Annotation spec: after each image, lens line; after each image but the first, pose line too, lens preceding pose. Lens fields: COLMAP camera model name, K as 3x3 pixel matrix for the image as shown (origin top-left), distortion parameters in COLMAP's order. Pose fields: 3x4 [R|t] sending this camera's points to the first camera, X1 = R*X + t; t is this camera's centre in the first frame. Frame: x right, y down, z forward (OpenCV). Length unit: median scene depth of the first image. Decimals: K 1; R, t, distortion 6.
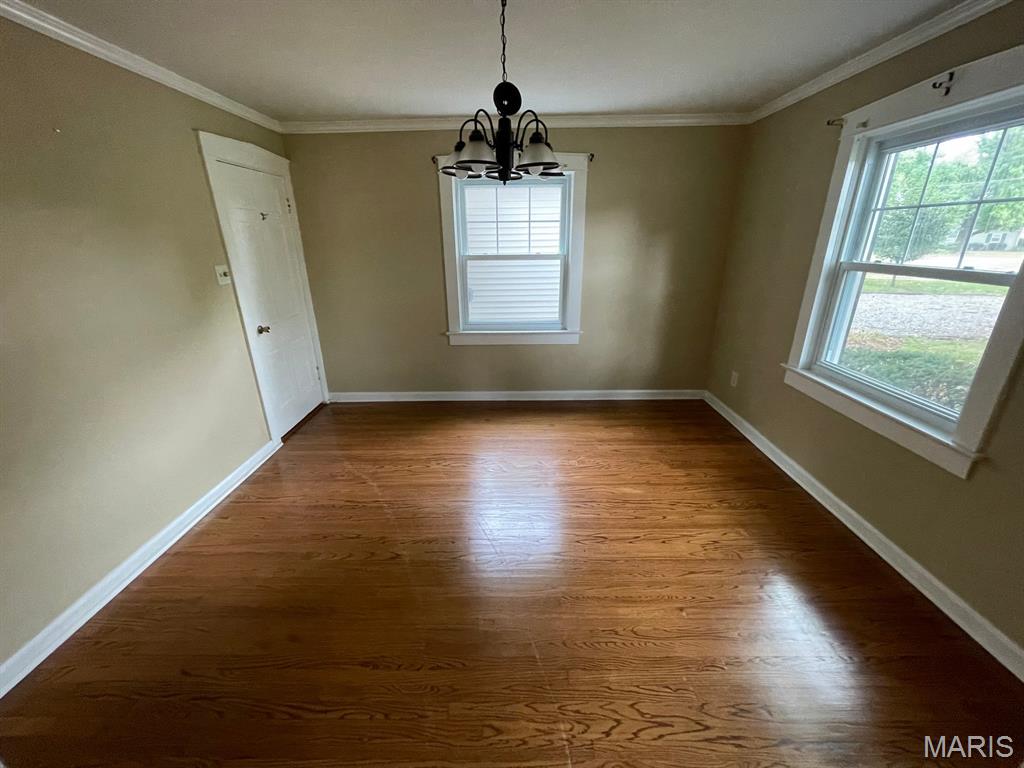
lens RADIAL K [[413.8, 0, 513.0], [0, 413.8, 383.8], [0, 0, 1]] dist [-0.003015, 0.000029]
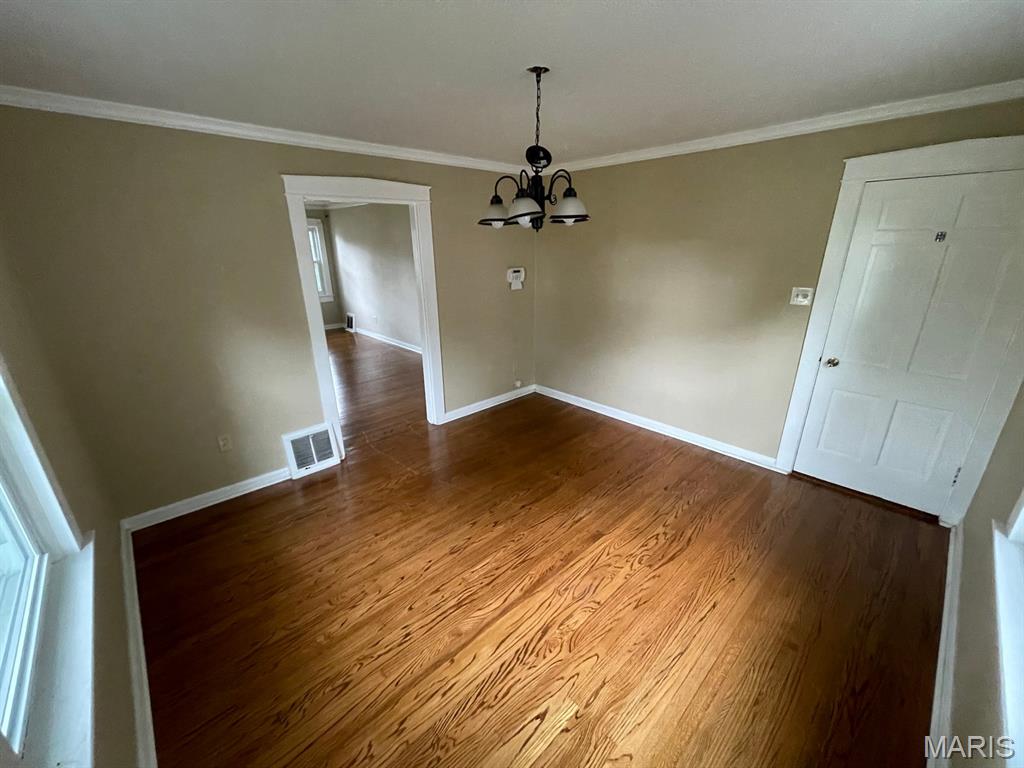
lens RADIAL K [[413.8, 0, 515.2], [0, 413.8, 393.7], [0, 0, 1]] dist [-0.003015, 0.000029]
pose [[-0.713230, 0.260441, -0.650749, 0.566594], [-0.216327, 0.801295, 0.557790, -0.484715], [0.666713, 0.538607, -0.515167, 1.167296]]
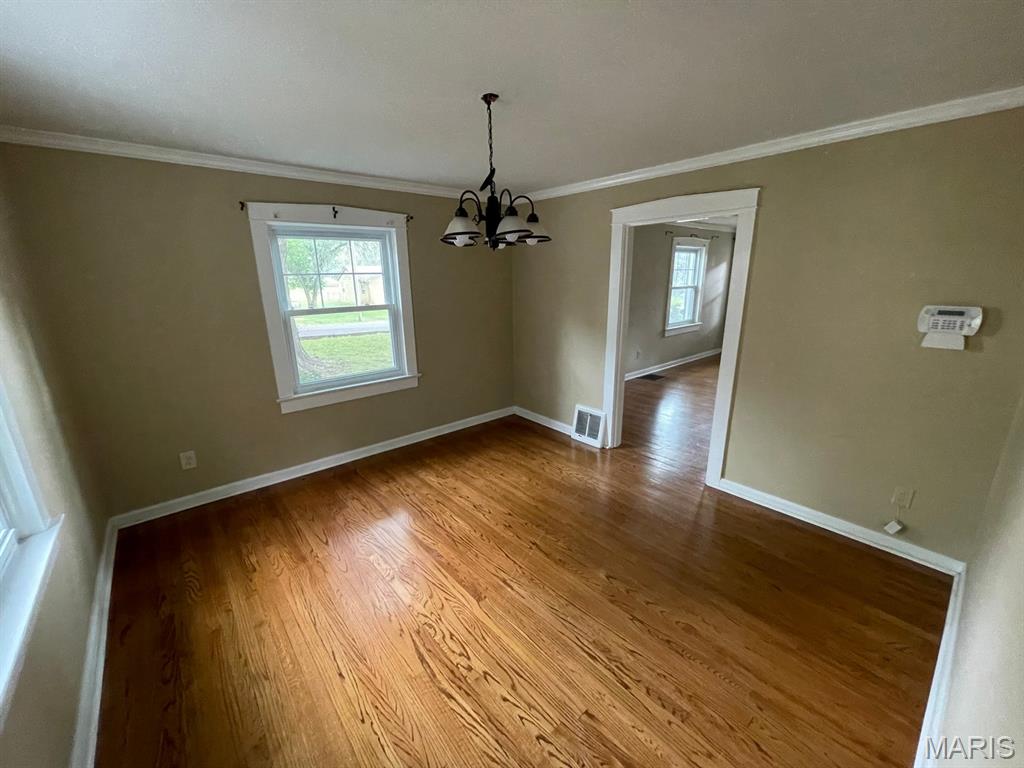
lens RADIAL K [[413.8, 0, 506.4], [0, 413.8, 393.7], [0, 0, 1]] dist [-0.003015, 0.000029]
pose [[-0.654575, -0.191347, 0.731381, -0.622403], [0.272954, 0.842364, 0.464672, -0.436226], [-0.705002, 0.503795, -0.499161, 1.147665]]
